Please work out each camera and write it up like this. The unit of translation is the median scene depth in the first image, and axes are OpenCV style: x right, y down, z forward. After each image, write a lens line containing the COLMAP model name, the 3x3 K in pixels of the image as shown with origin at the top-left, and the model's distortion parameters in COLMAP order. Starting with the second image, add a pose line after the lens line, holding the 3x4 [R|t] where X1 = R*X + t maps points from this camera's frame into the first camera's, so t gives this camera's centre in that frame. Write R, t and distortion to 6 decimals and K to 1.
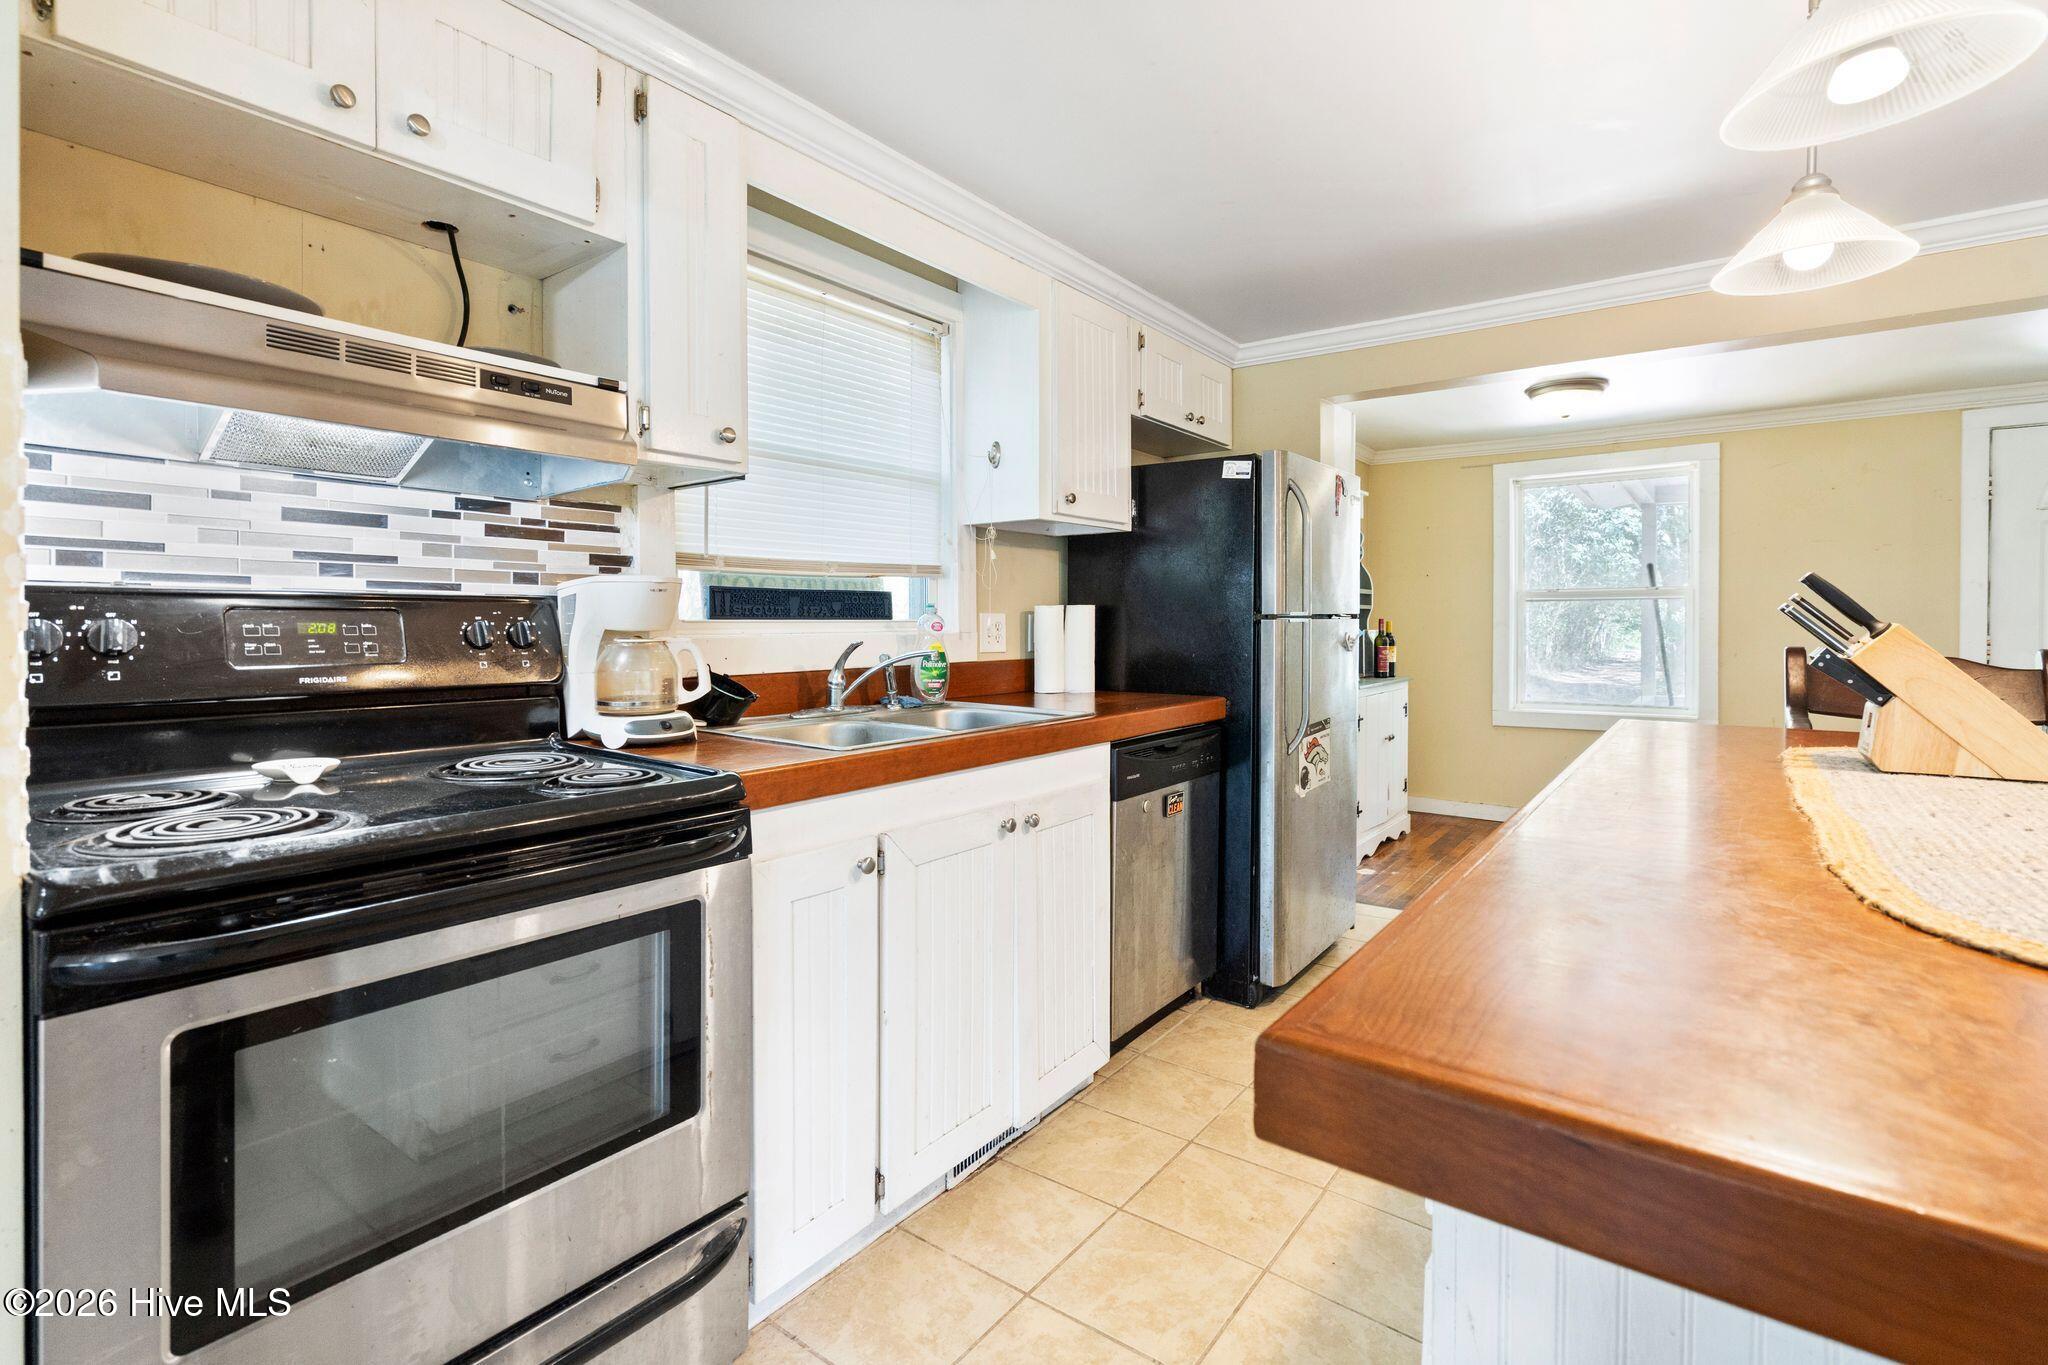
lens RADIAL K [[934.2, 0, 1012.3], [0, 934.2, 634.5], [0, 0, 1]] dist [-0.004286, 0.001985]
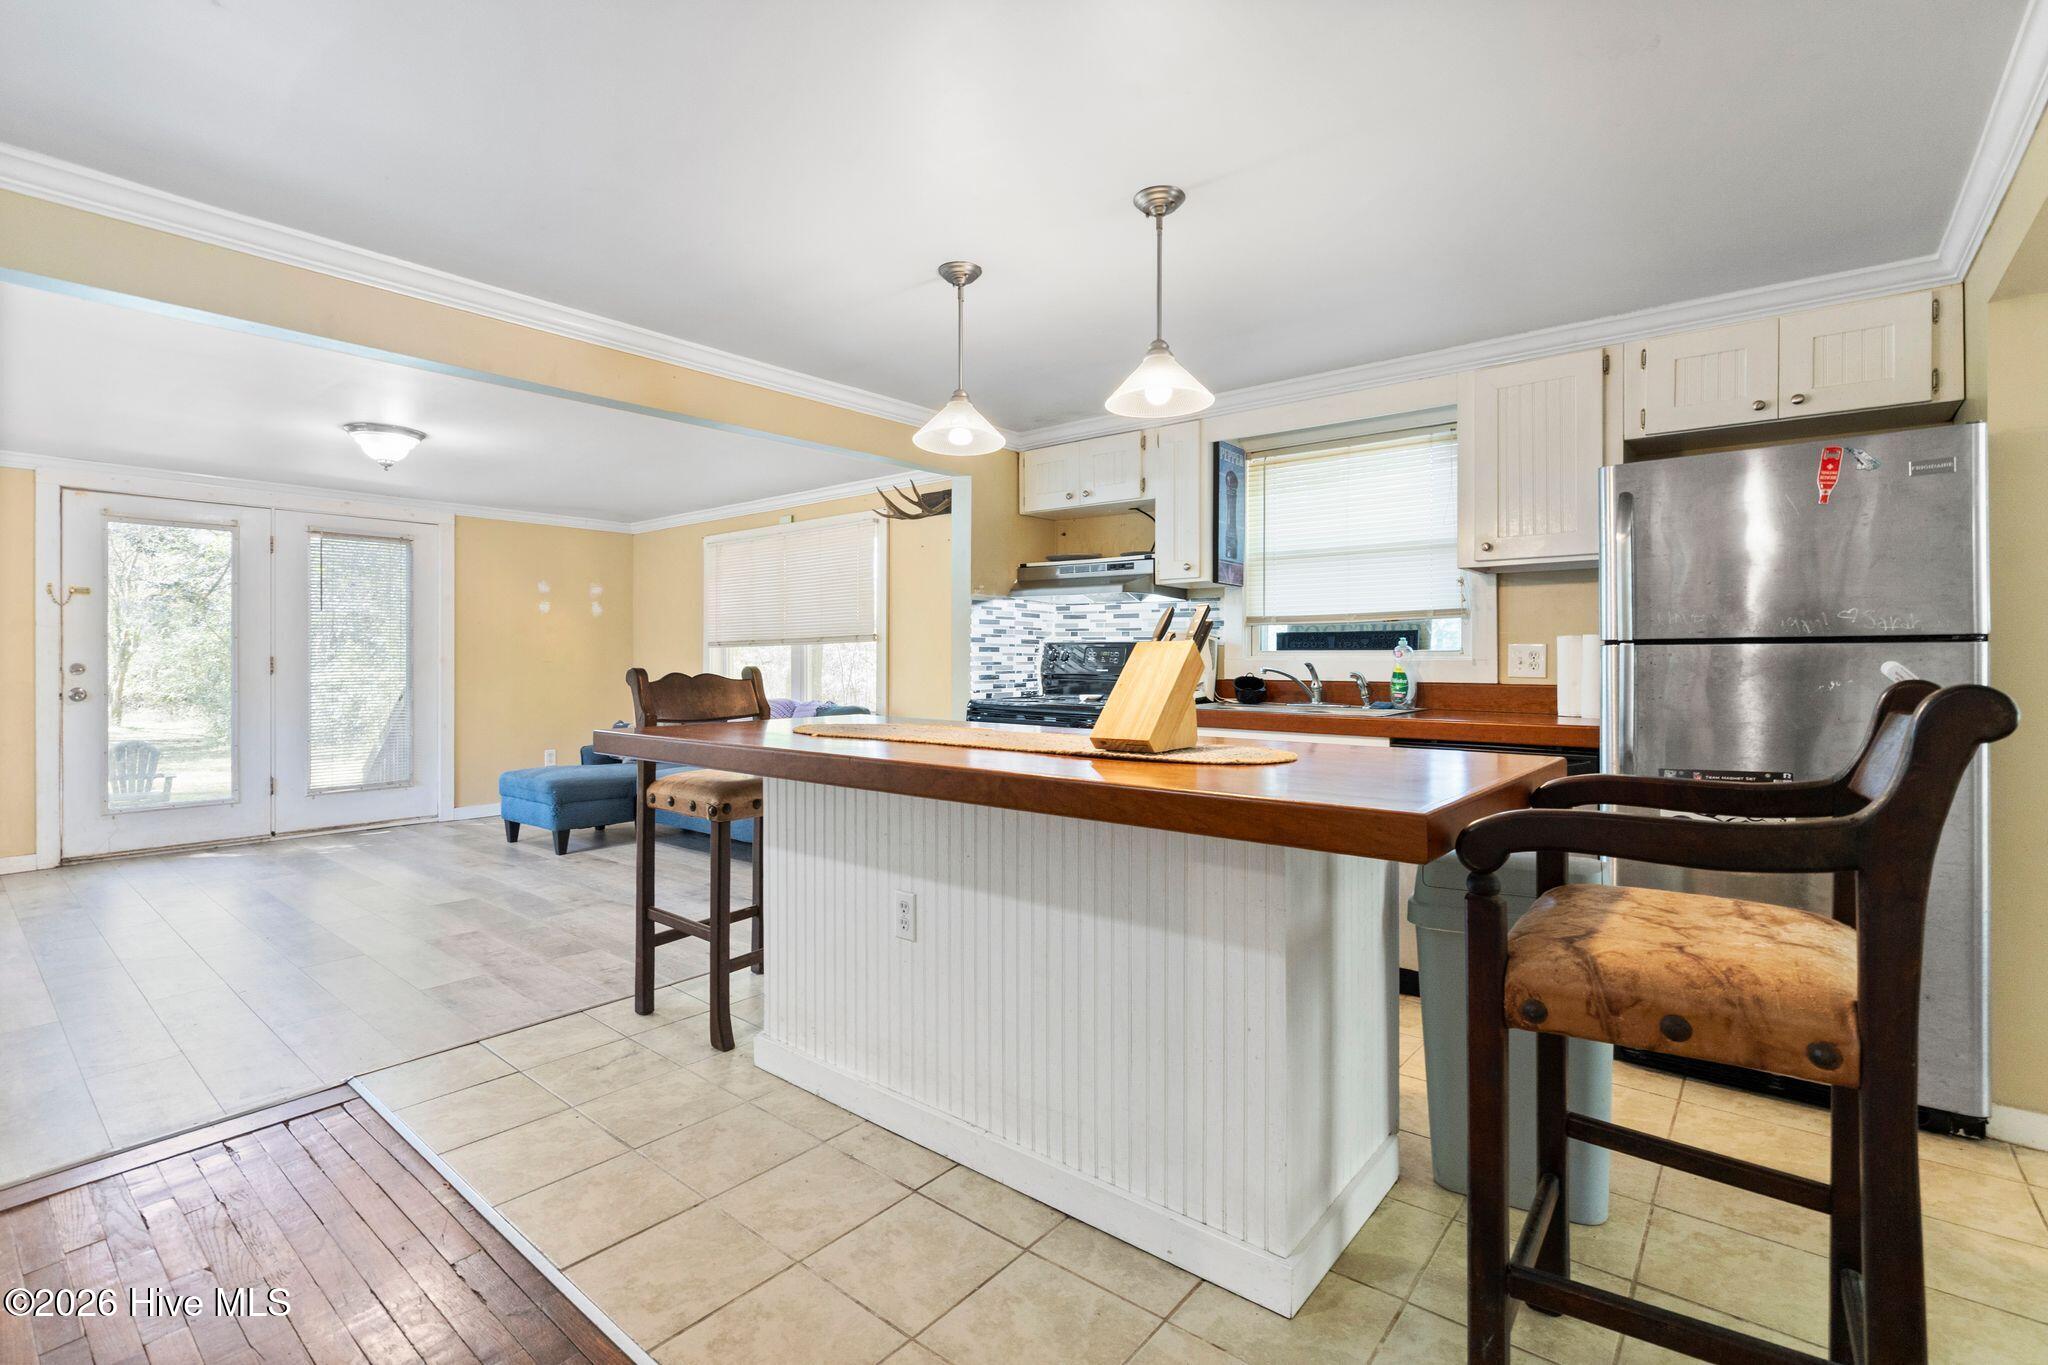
lens RADIAL K [[934.2, 0, 1017.3], [0, 934.2, 665.4], [0, 0, 1]] dist [-0.004286, 0.001985]
pose [[-0.048002, 0.007039, -0.998822, 1.910921], [-0.017570, 0.999815, 0.007890, 0.010928], [0.998693, 0.017928, -0.047869, 0.691888]]
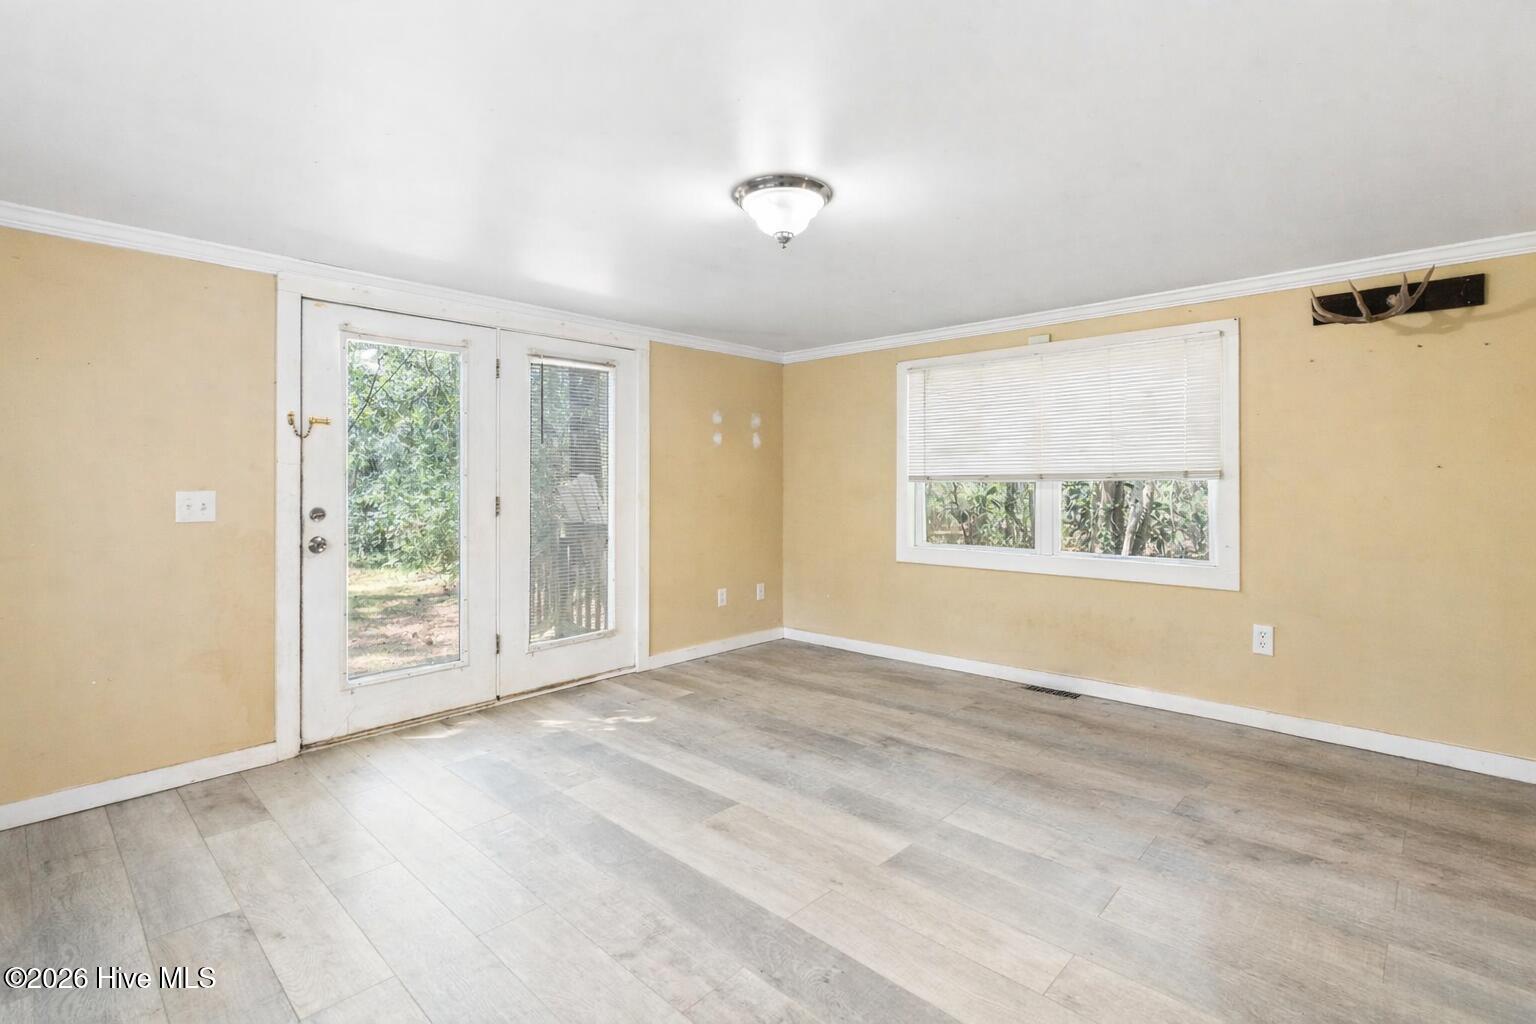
lens RADIAL K [[700.7, 0, 762.8], [0, 700.7, 472.6], [0, 0, 1]] dist [-0.004286, 0.001985]
pose [[-0.119188, -0.005603, -0.992856, 0.859238], [-0.018053, 0.999831, -0.003475, -0.026263], [0.992708, 0.017510, -0.119269, -0.946349]]
